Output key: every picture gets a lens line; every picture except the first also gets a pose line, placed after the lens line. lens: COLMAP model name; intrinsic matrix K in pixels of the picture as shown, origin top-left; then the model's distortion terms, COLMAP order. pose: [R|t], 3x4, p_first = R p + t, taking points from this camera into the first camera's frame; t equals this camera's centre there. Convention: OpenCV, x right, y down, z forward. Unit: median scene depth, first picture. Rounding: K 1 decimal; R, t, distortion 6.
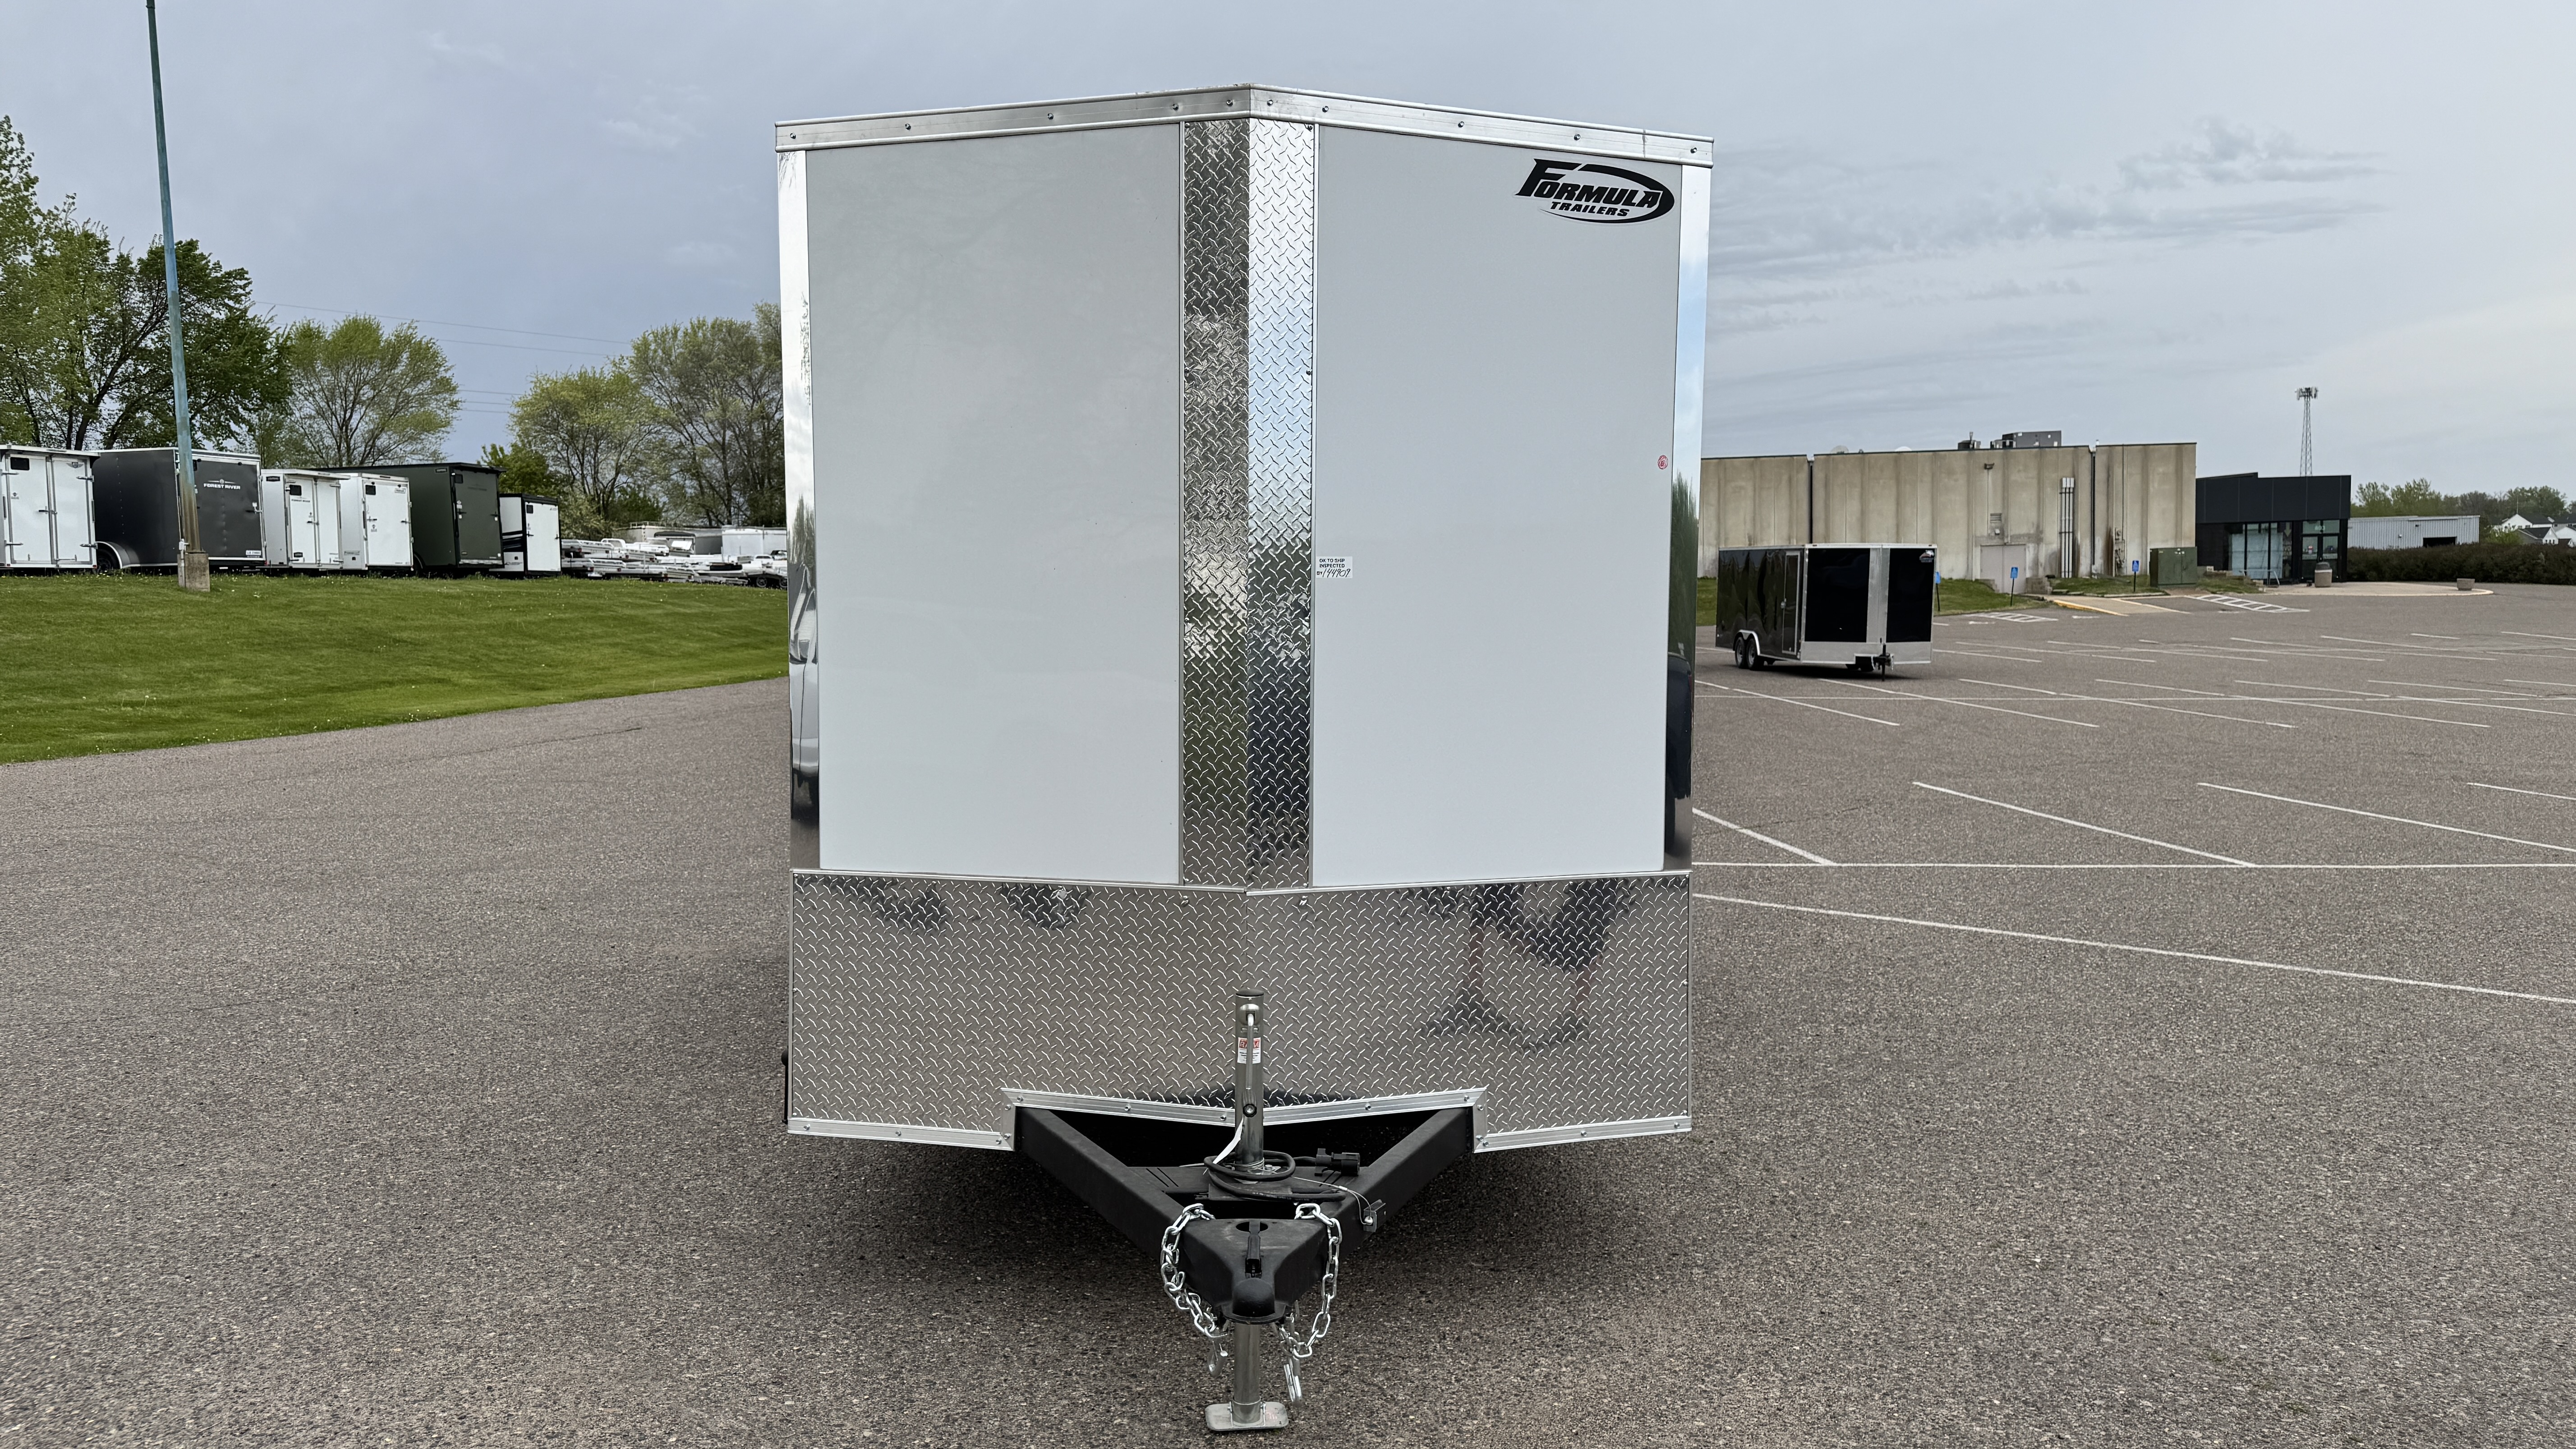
lens RADIAL K [[1839.5, 0, 1288.0], [0, 1839.5, 724.5], [0, 0, 1]] dist [0.129649, -0.203629]
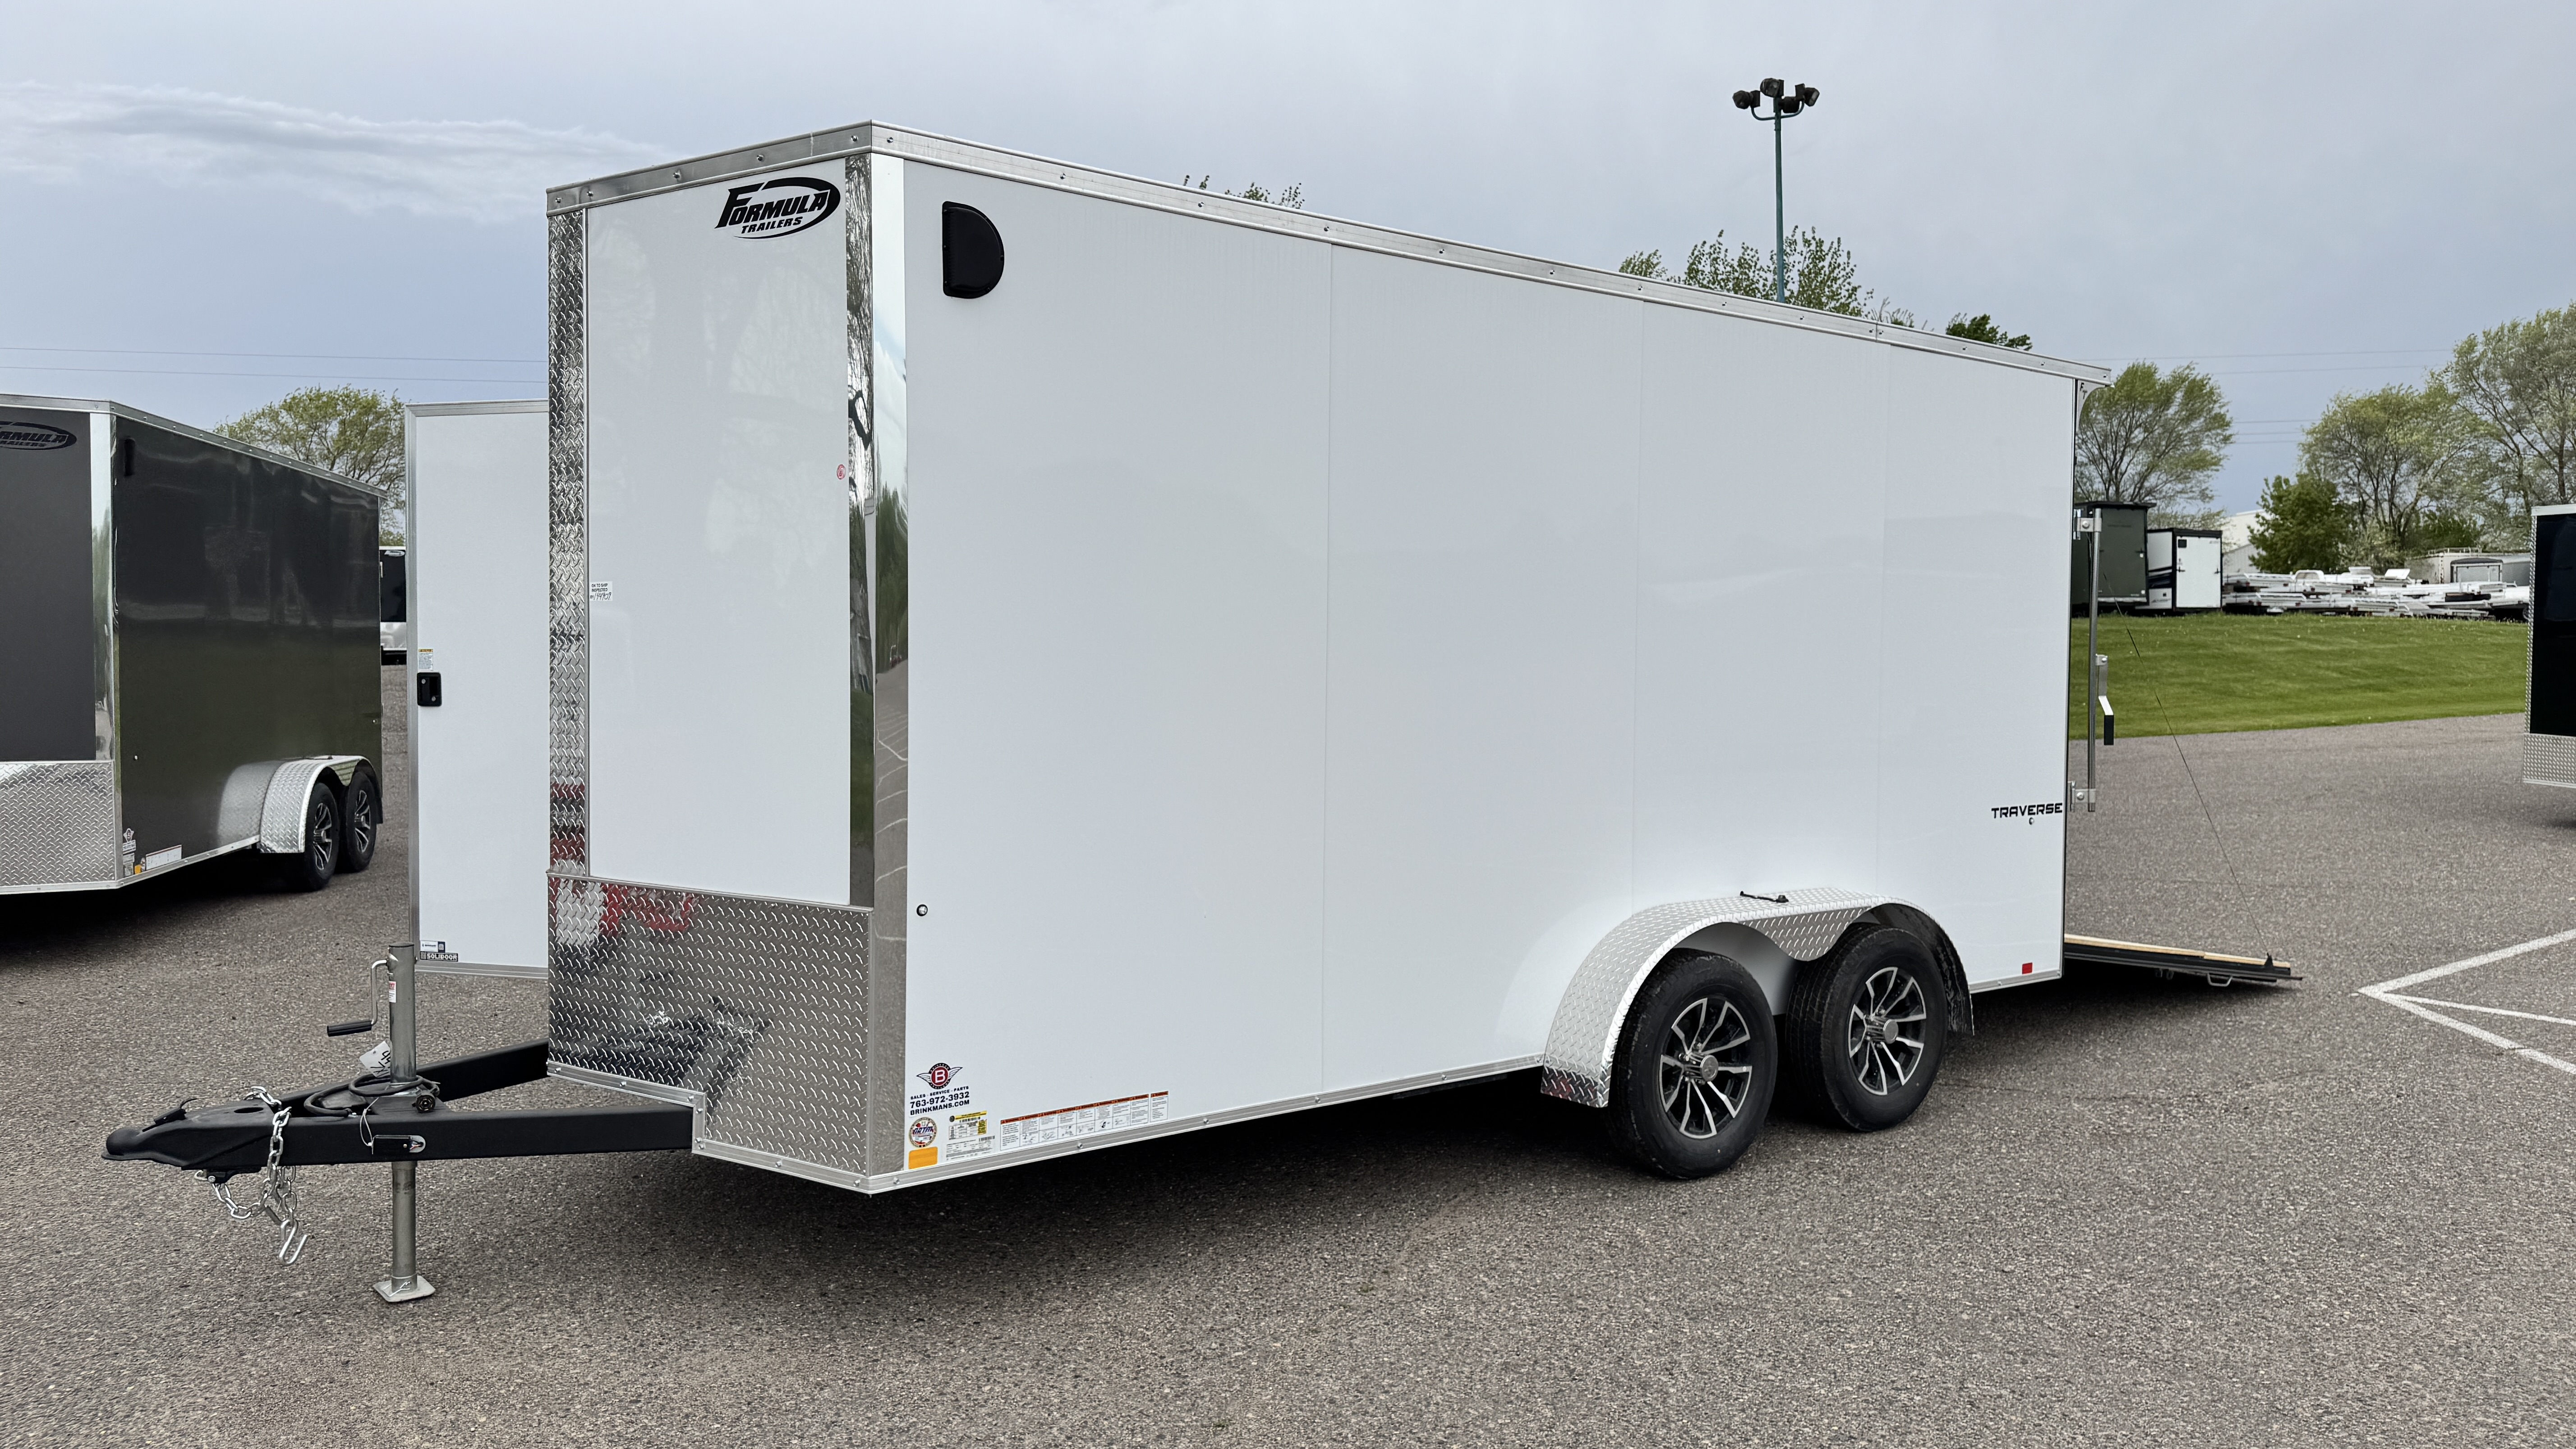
lens RADIAL K [[1848.5, 0, 1258.2], [0, 1848.5, 730.5], [0, 0, 1]] dist [0.017804, -0.006975]
pose [[0.568819, 0.036206, -0.821665, 0.110422], [-0.050897, 0.998665, 0.008770, -0.002966], [0.820886, 0.036831, 0.569903, 0.064569]]
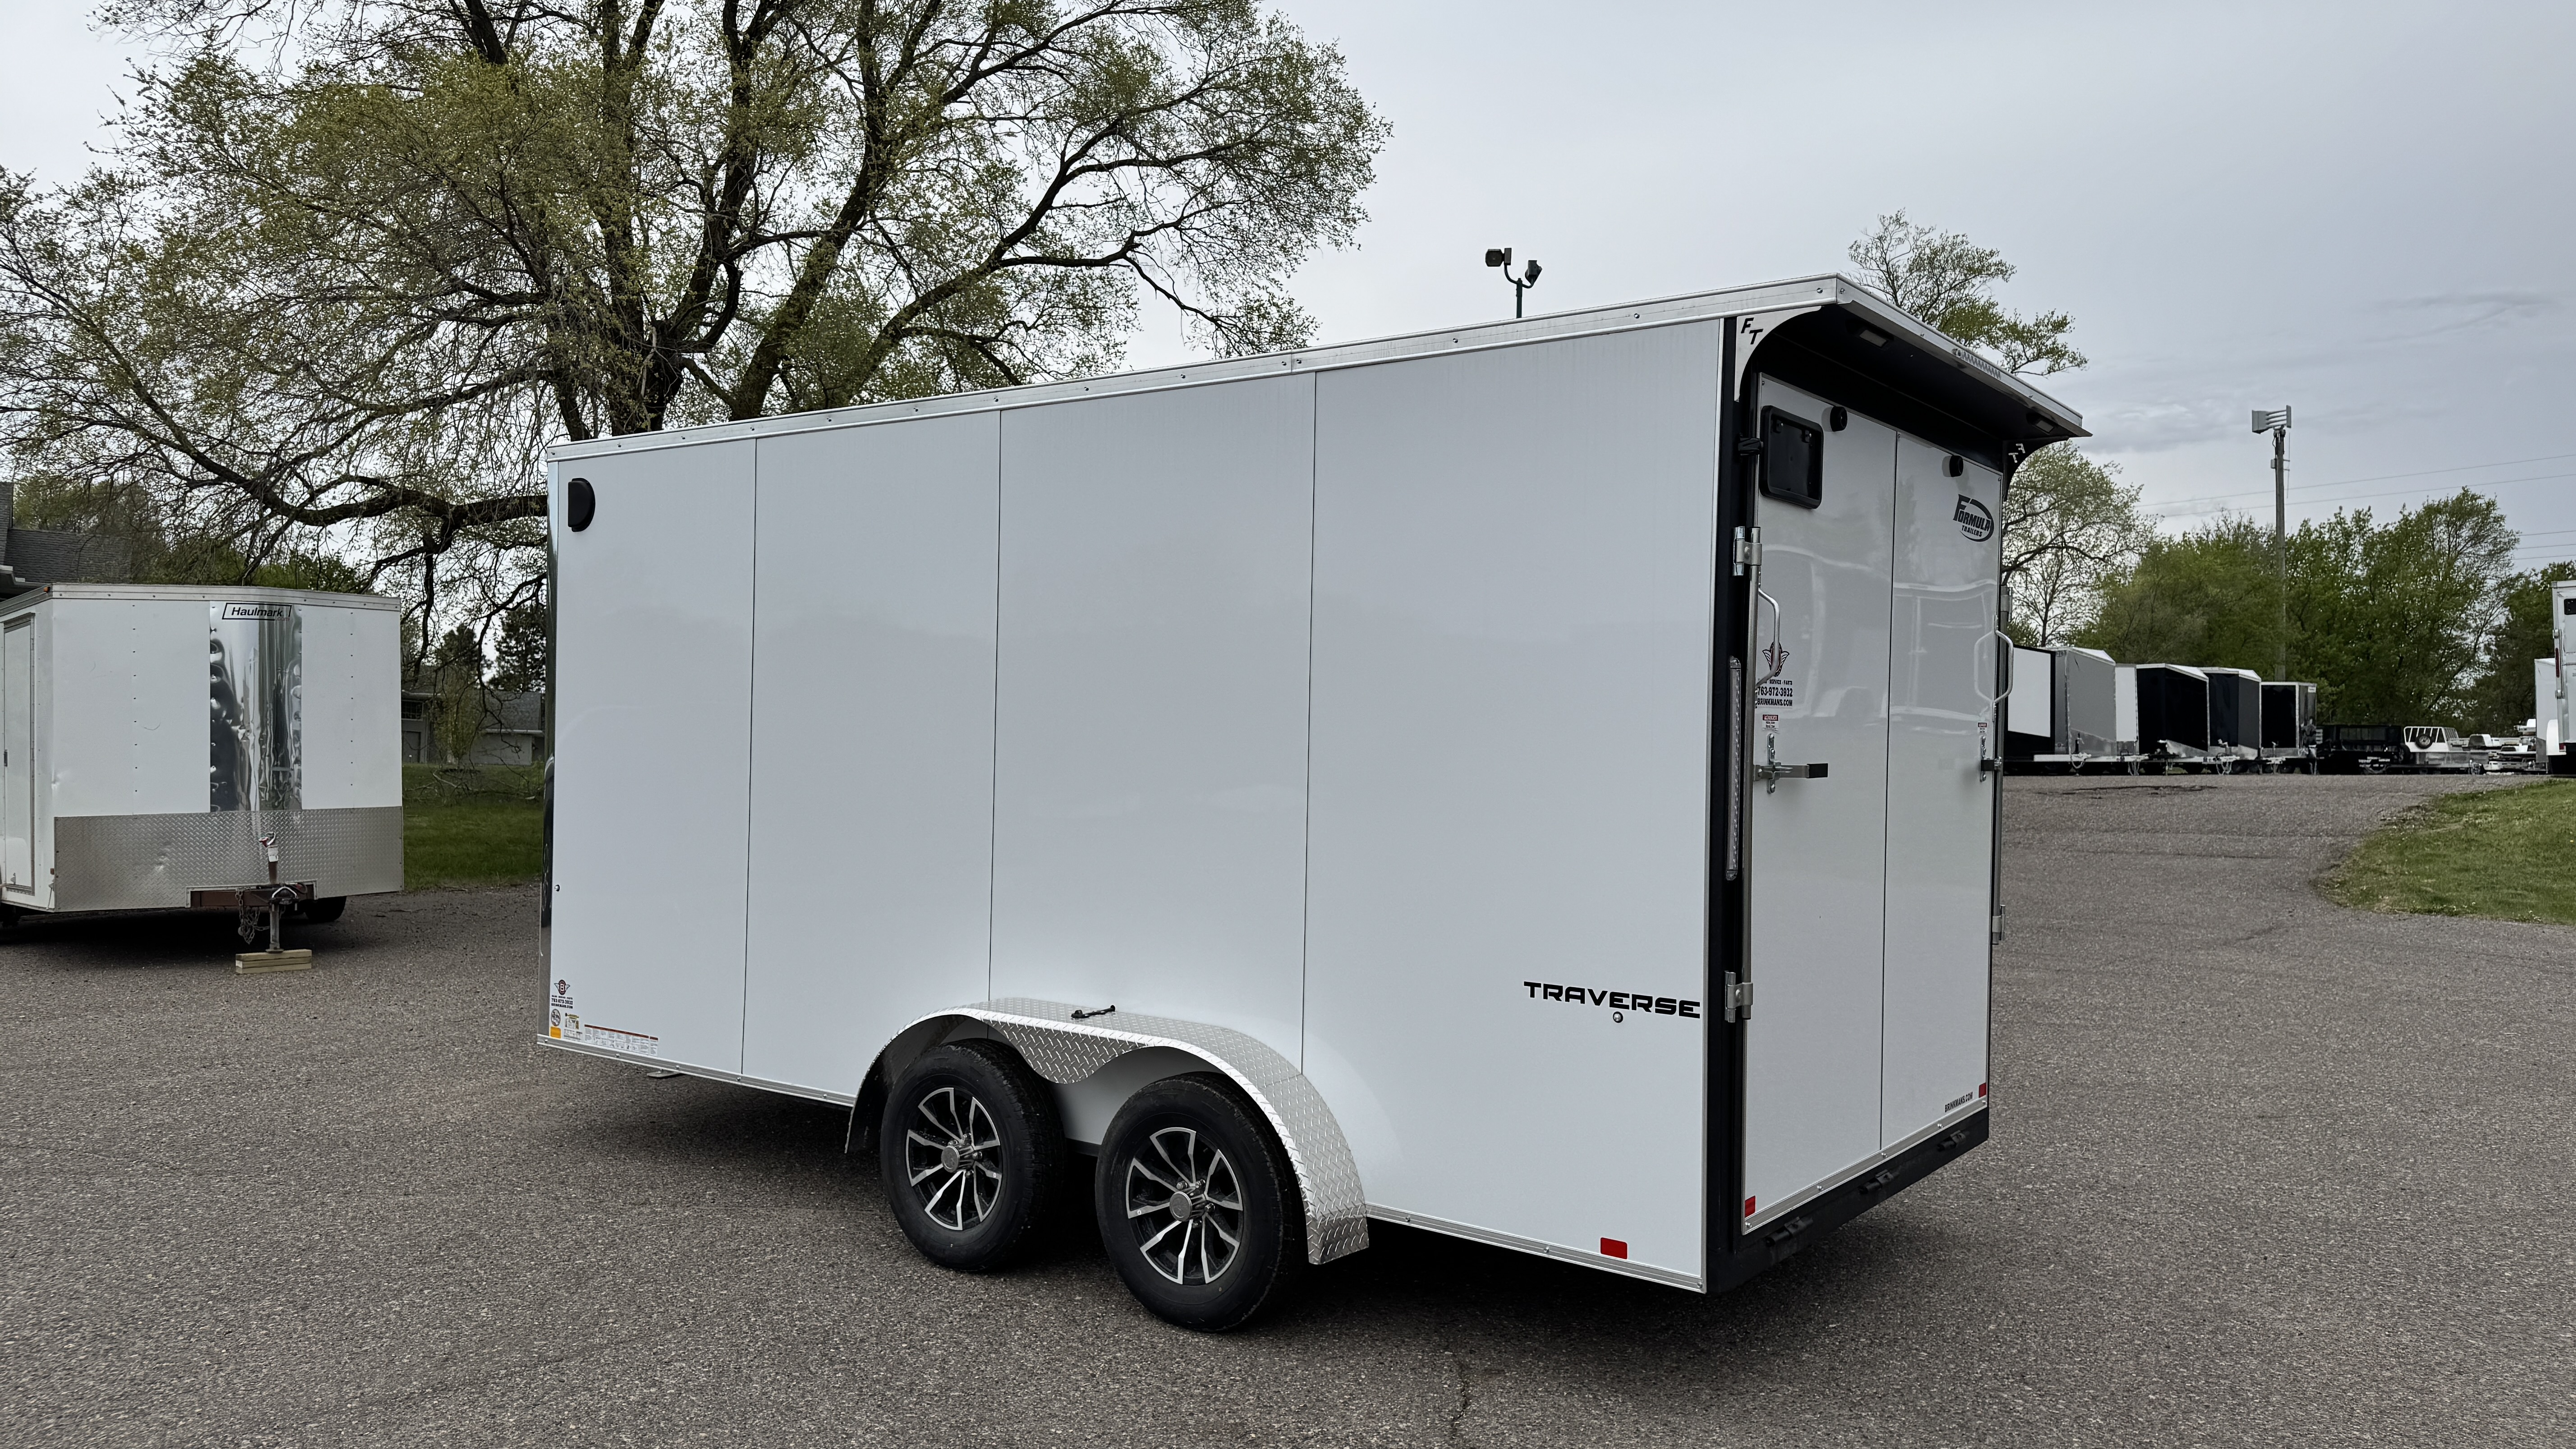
lens RADIAL K [[1839.5, 0, 1288.0], [0, 1839.5, 724.5], [0, 0, 1]] dist [0.129649, -0.203629]
pose [[-0.628529, -0.022404, -0.777464, 0.109883], [-0.068222, 0.997320, 0.026413, -0.014712], [0.774789, 0.069642, -0.628373, 0.255763]]
